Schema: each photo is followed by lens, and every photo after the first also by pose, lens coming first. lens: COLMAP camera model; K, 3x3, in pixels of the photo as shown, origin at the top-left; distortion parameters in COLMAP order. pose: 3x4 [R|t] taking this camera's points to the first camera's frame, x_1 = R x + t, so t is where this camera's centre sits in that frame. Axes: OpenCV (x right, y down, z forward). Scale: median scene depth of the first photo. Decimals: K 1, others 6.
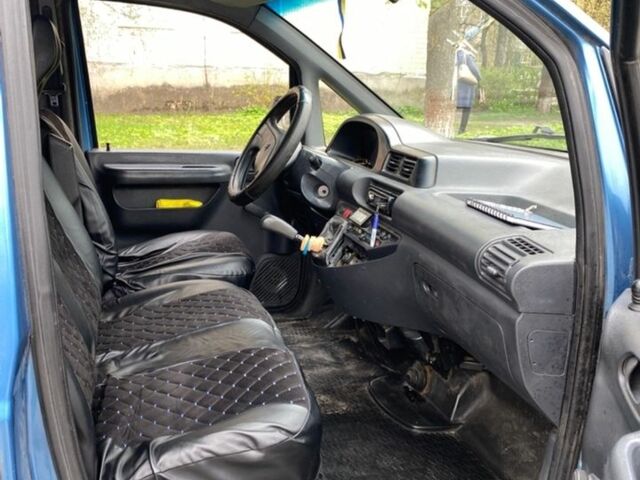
lens RADIAL K [[627.3, 0, 320.0], [0, 627.3, 240.0], [0, 0, 1]] dist [0.108458, -0.279887]
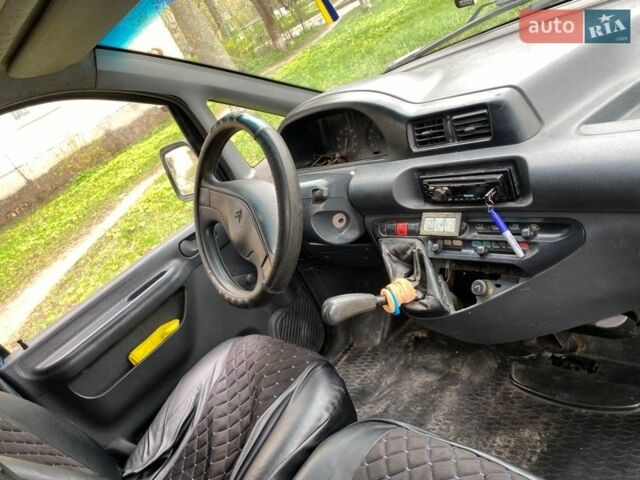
lens RADIAL K [[491.4, 0, 320.0], [0, 491.4, 240.0], [0, 0, 1]] dist [0.007683, 0.001010]
pose [[0.785384, -0.586087, 0.199185, -0.121356], [0.564138, 0.810147, 0.159408, -0.142329], [-0.254795, -0.012829, 0.966910, 0.402327]]
